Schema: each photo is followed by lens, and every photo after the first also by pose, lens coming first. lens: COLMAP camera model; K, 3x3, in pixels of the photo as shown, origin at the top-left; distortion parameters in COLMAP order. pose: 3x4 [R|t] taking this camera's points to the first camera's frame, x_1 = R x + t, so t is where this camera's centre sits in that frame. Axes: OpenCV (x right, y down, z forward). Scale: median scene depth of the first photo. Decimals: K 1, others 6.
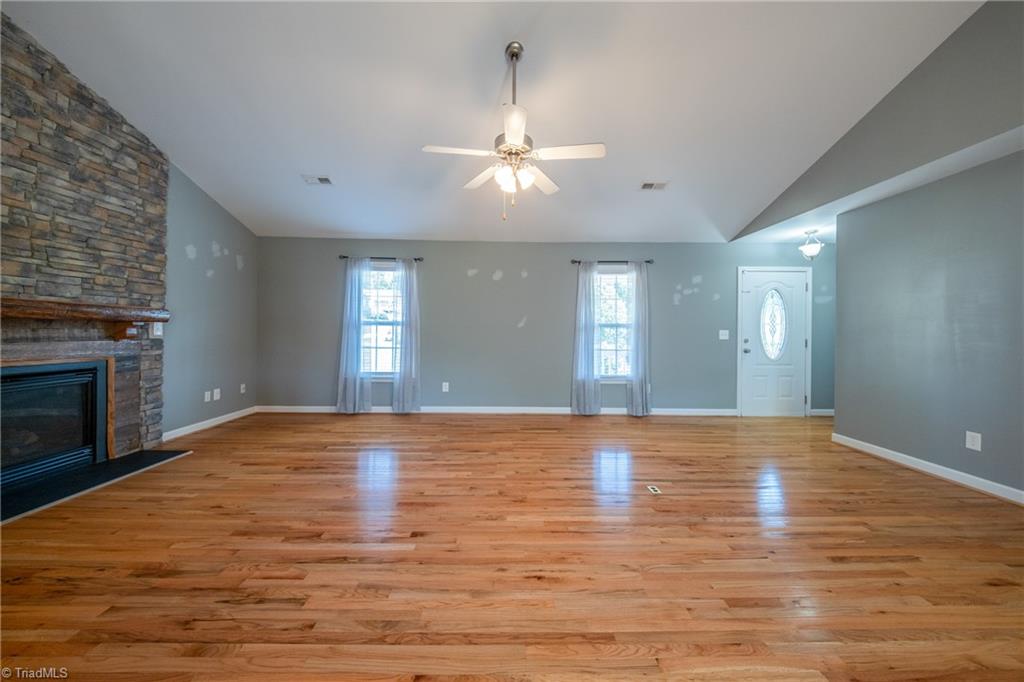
lens RADIAL K [[350.2, 0, 511.6], [0, 350.2, 338.1], [0, 0, 1]] dist [0.003990, -0.003482]
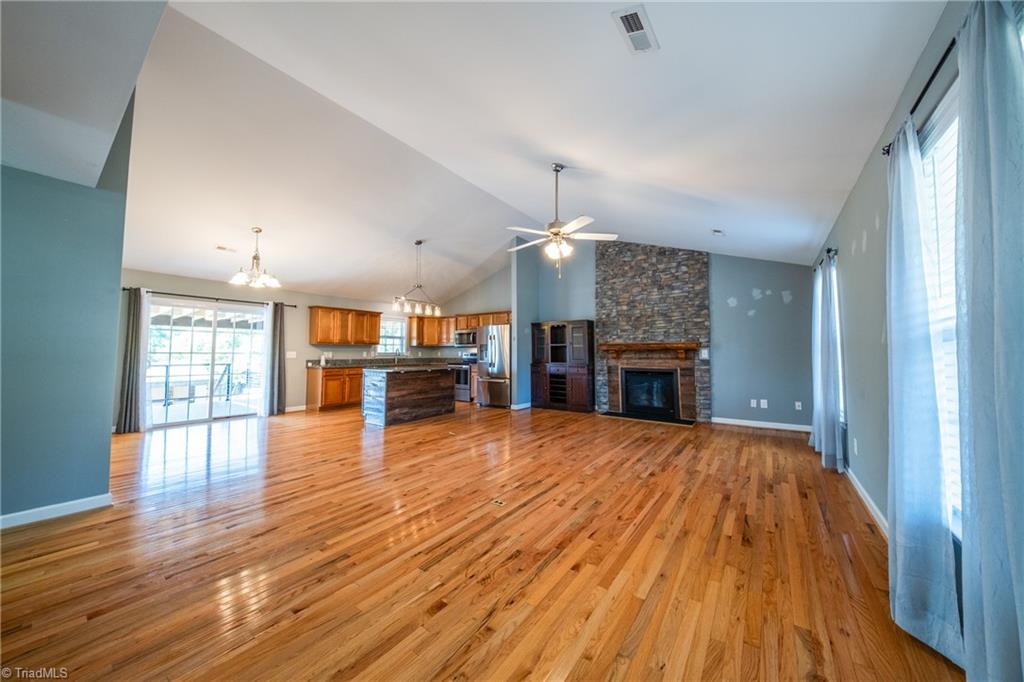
lens RADIAL K [[350.2, 0, 504.7], [0, 350.2, 335.5], [0, 0, 1]] dist [0.003990, -0.003482]
pose [[-0.613595, -0.049055, -0.788096, 1.028873], [-0.018867, 0.998694, -0.047474, -0.016184], [0.789396, -0.014261, -0.613719, 1.374128]]
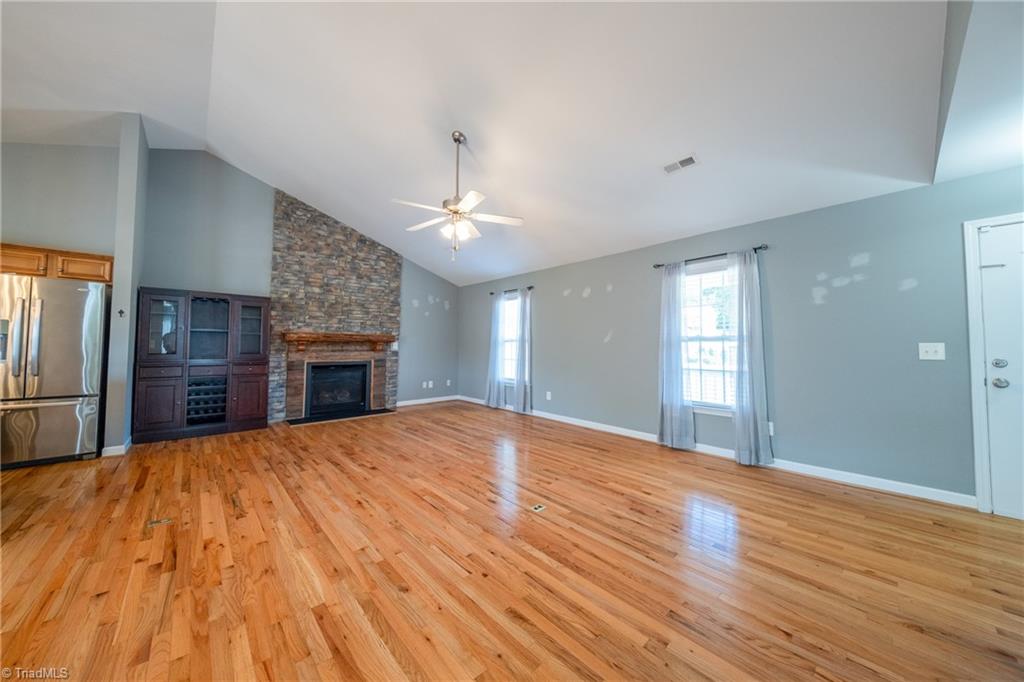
lens RADIAL K [[350.2, 0, 516.3], [0, 350.2, 340.0], [0, 0, 1]] dist [0.003990, -0.003482]
pose [[0.664863, -0.018587, -0.746734, 0.906601], [-0.014078, 0.999201, -0.037405, 0.004129], [0.746833, 0.035381, 0.664070, 0.243103]]
